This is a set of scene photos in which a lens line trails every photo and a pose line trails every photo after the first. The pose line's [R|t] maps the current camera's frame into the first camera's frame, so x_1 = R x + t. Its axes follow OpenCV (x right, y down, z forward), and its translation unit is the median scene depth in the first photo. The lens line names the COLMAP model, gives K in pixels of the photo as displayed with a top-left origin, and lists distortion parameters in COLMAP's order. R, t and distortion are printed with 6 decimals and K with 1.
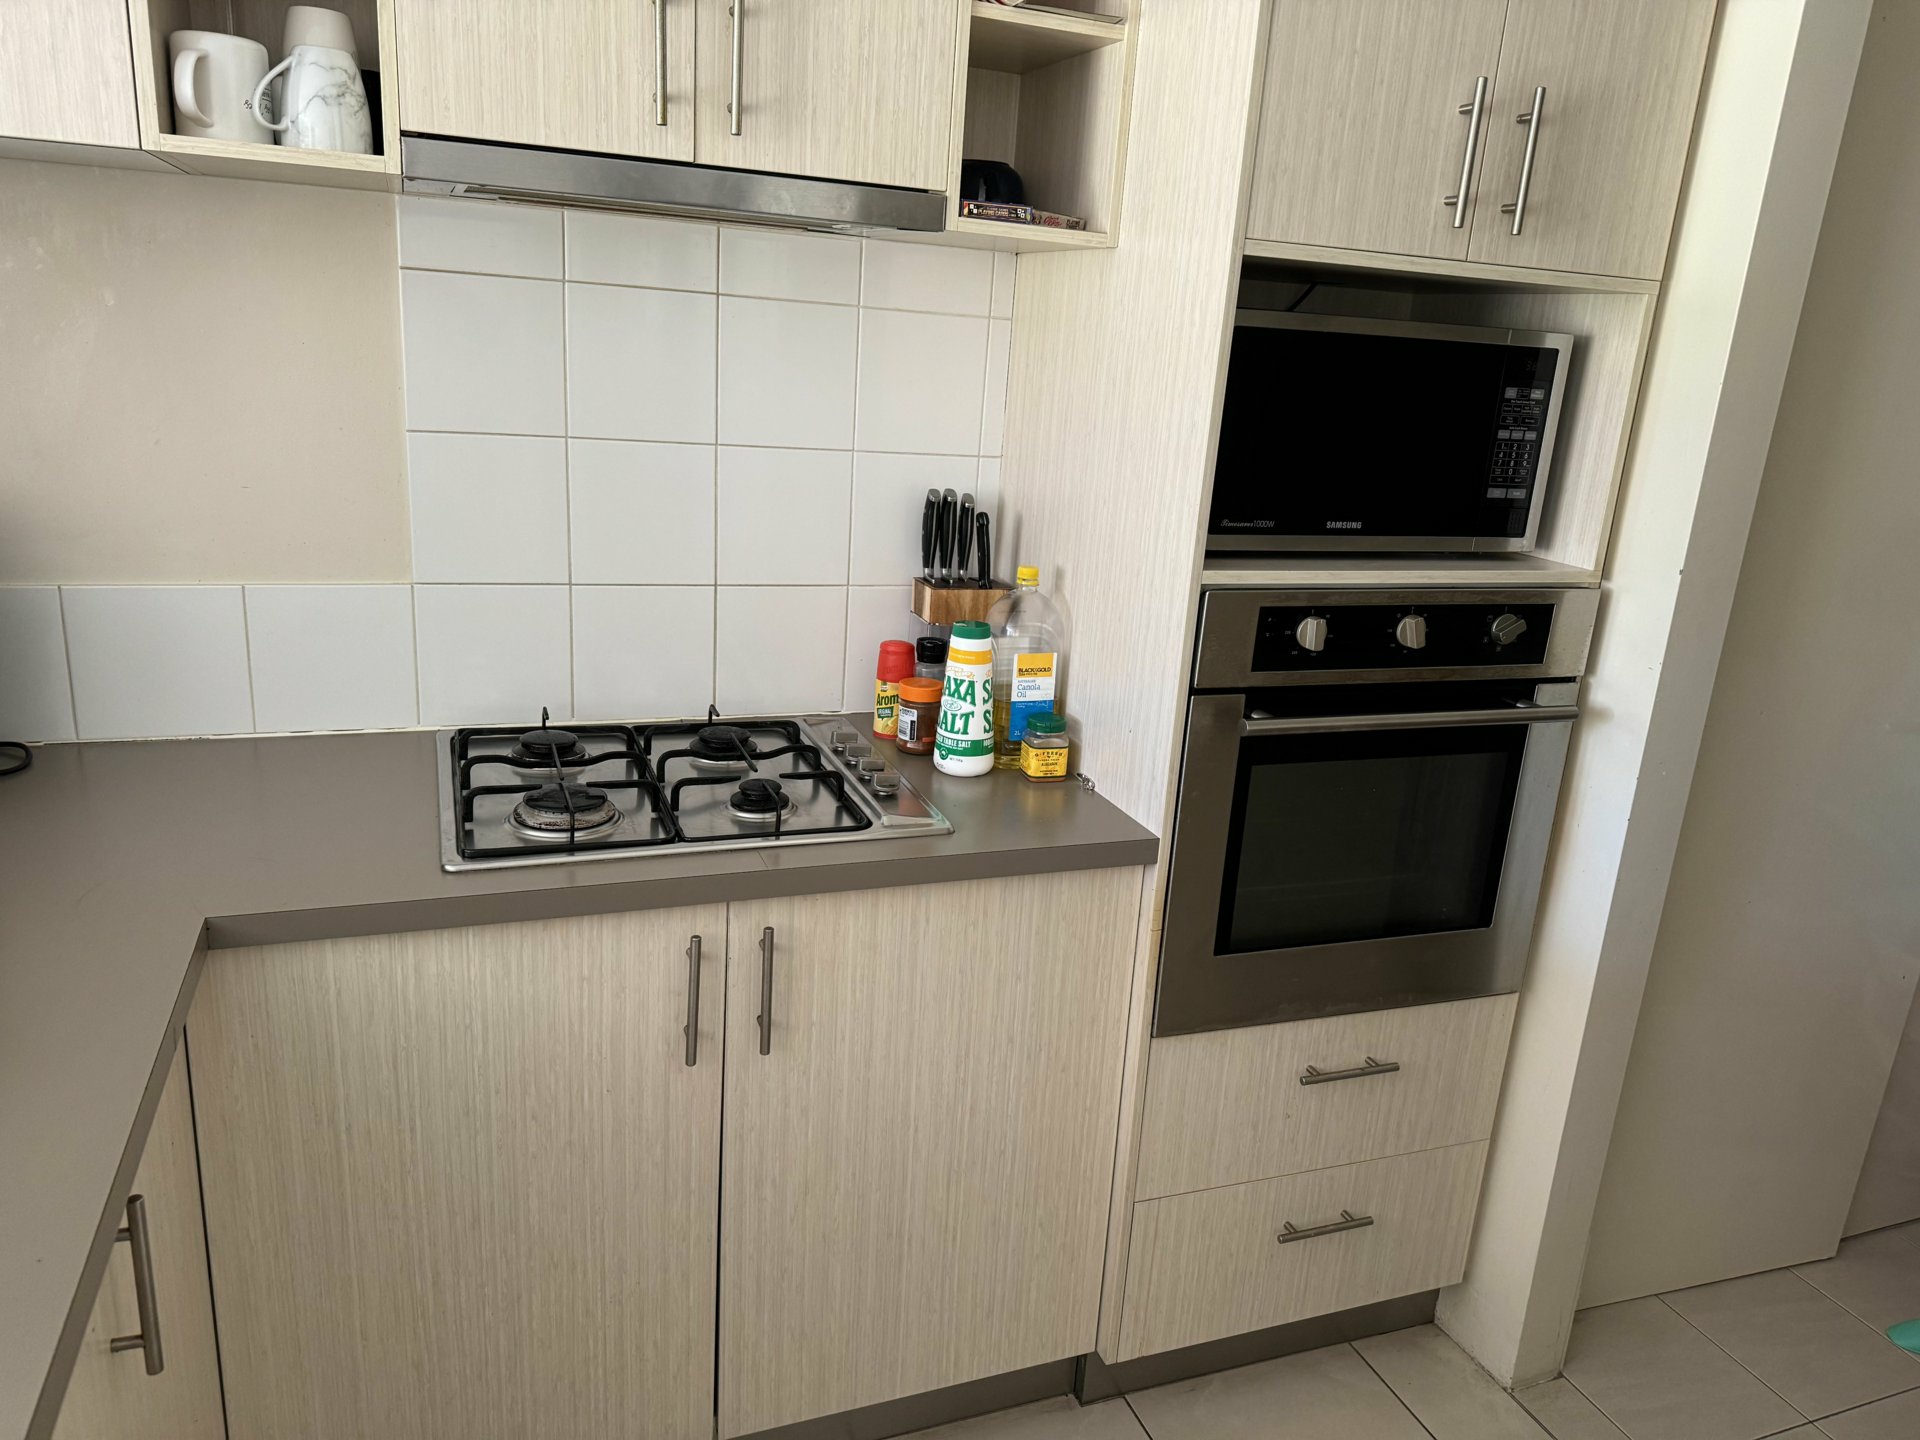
lens RADIAL K [[1333.5, 0, 979.2], [0, 1333.5, 725.0], [0, 0, 1]] dist [0.063161, -0.078547]
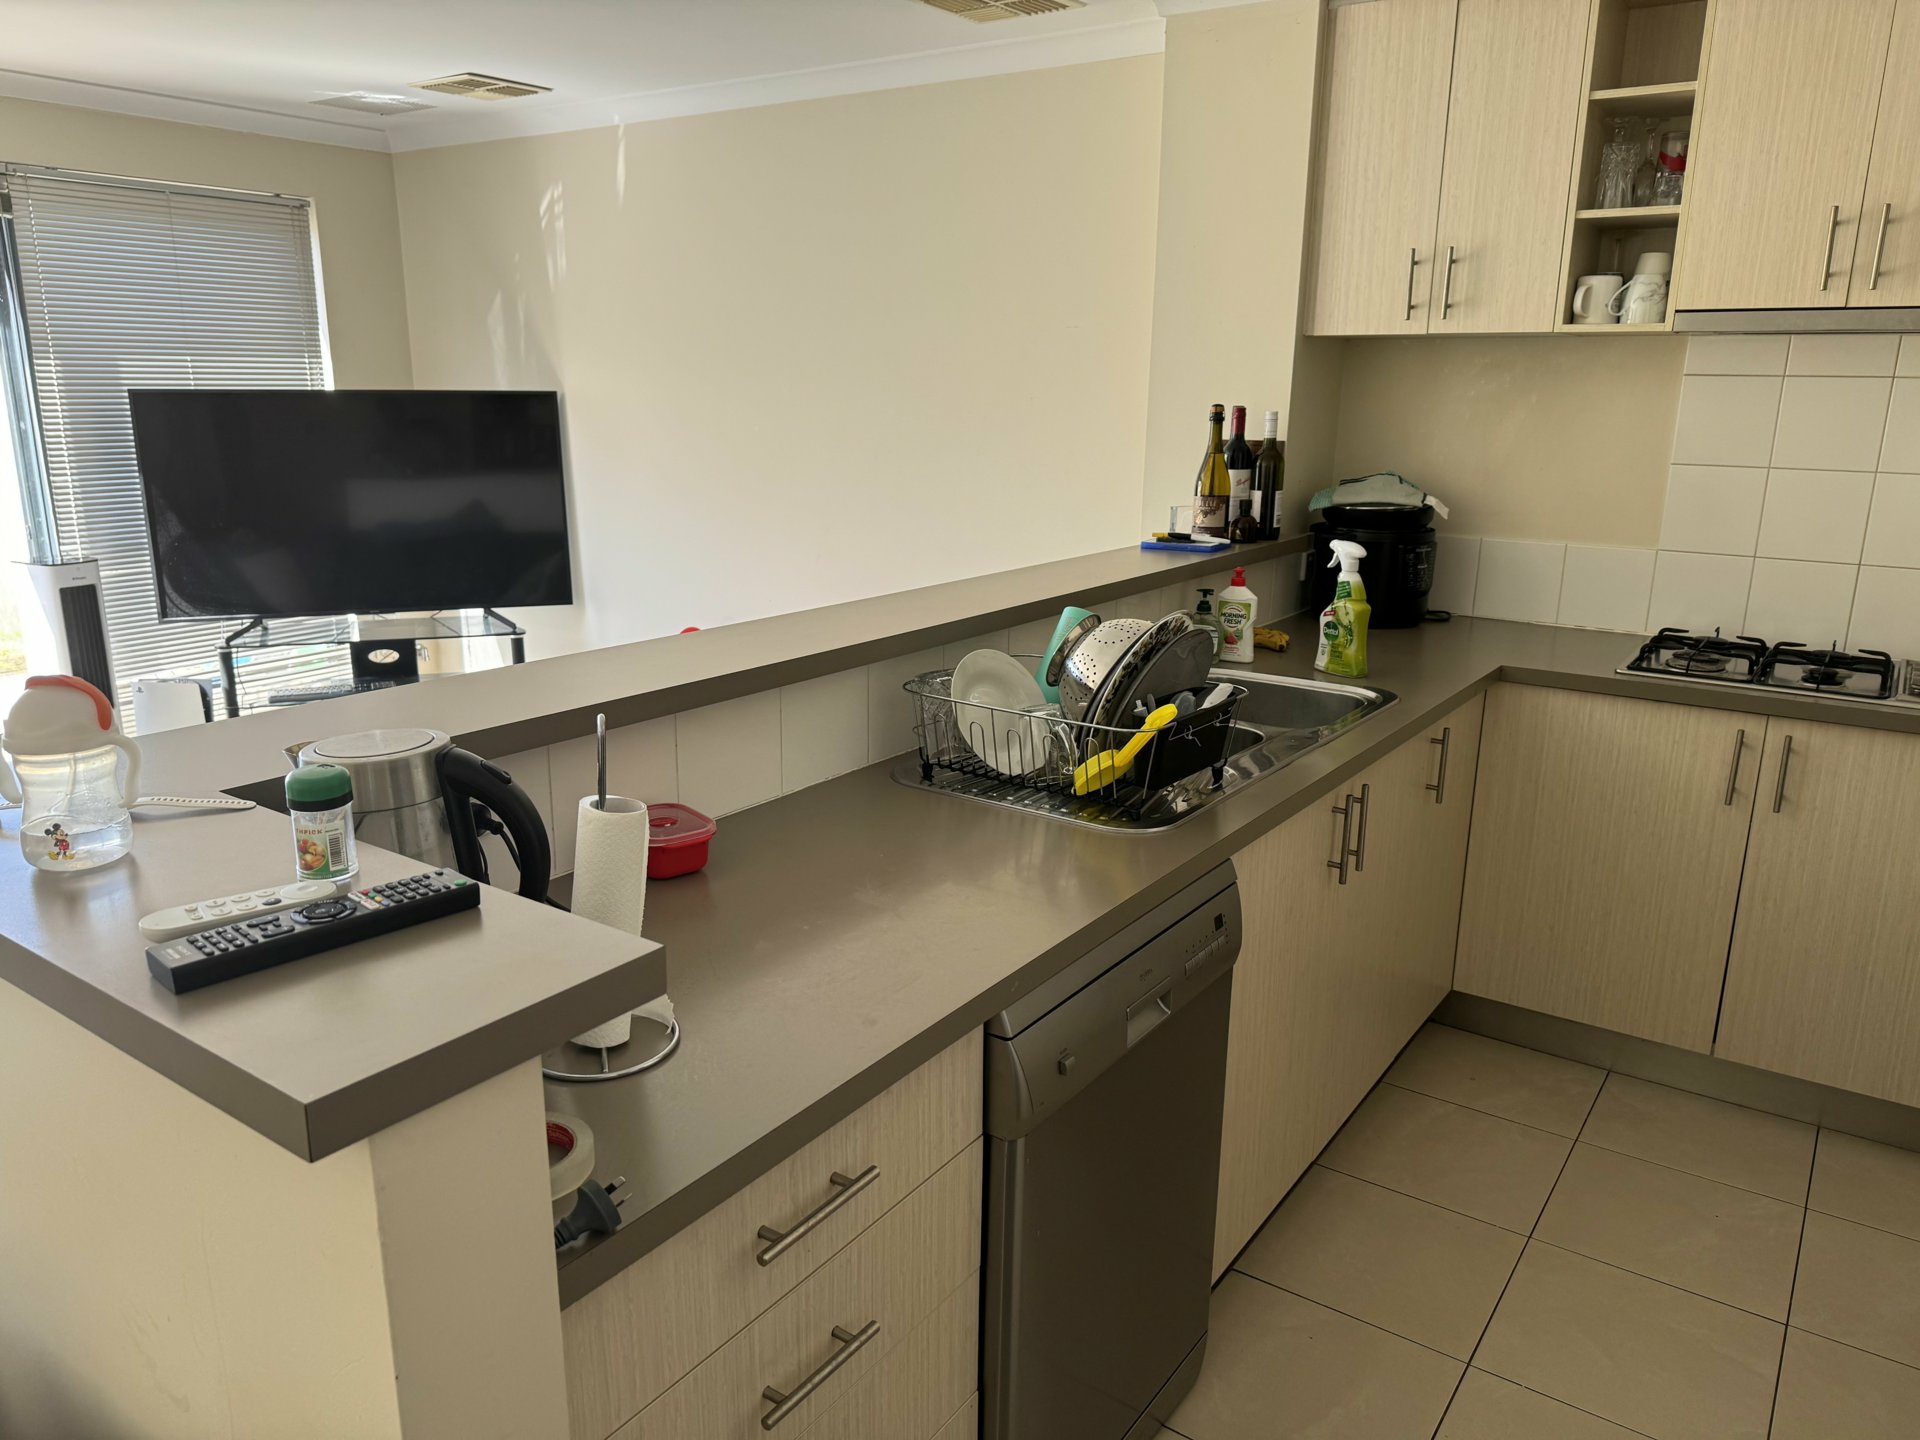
lens RADIAL K [[1333.5, 0, 953.4], [0, 1333.5, 719.6], [0, 0, 1]] dist [0.063161, -0.078547]
pose [[0.543019, 0.143842, -0.827309, 0.651931], [-0.206390, 0.977860, 0.034550, 0.274678], [0.813962, 0.151987, 0.560684, -0.808920]]
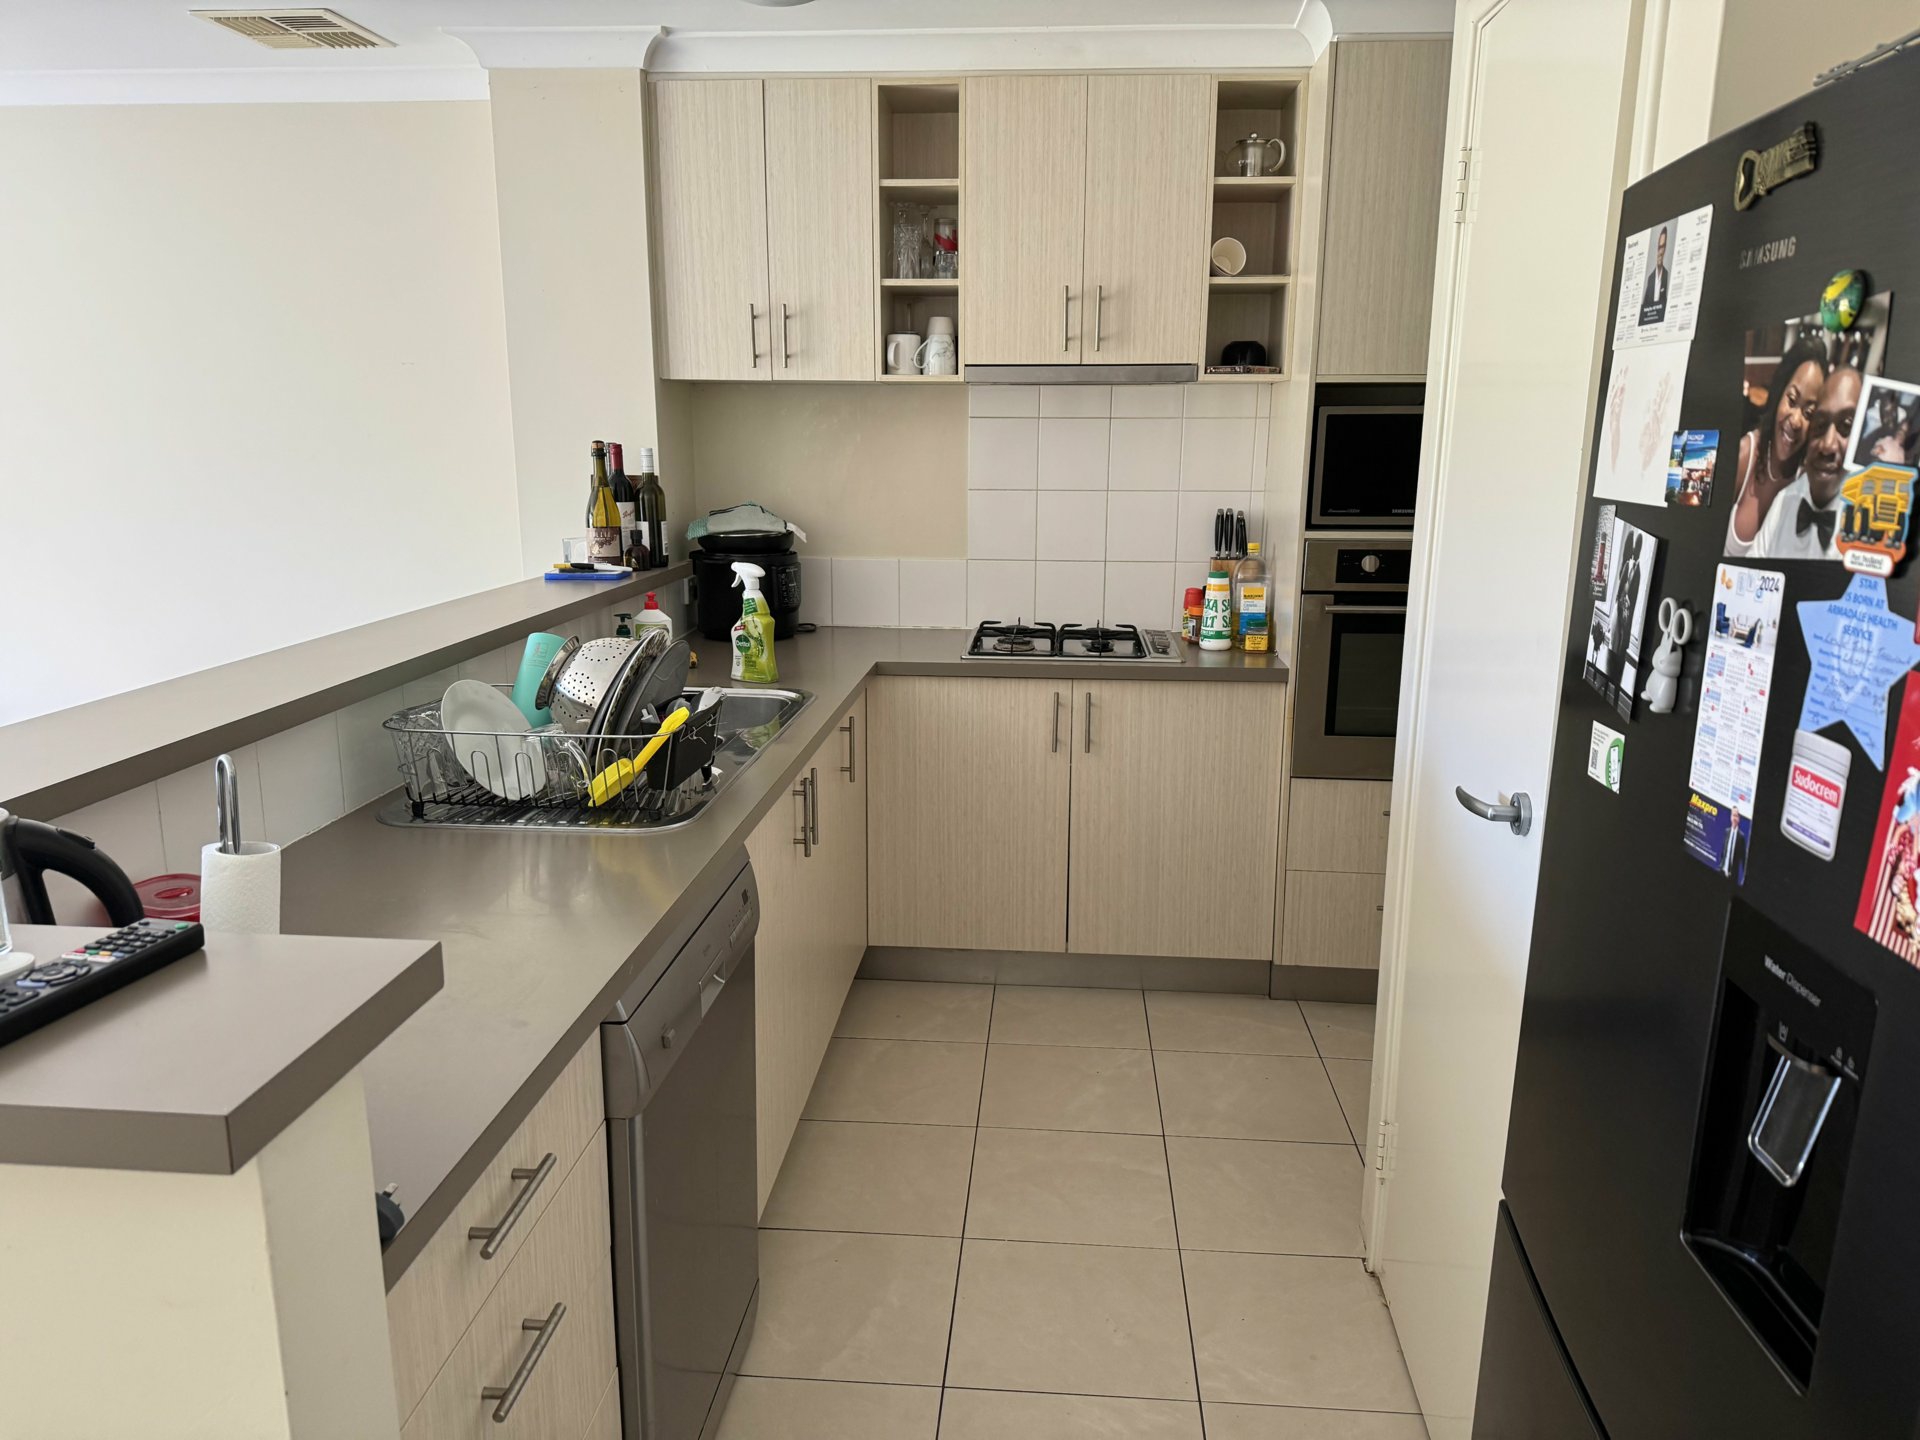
lens RADIAL K [[1333.5, 0, 964.5], [0, 1333.5, 719.1], [0, 0, 1]] dist [0.063161, -0.078547]
pose [[0.897387, 0.029585, -0.440252, 0.600380], [-0.067085, 0.995299, -0.069859, 0.342281], [0.436115, 0.092225, 0.895153, -1.023465]]
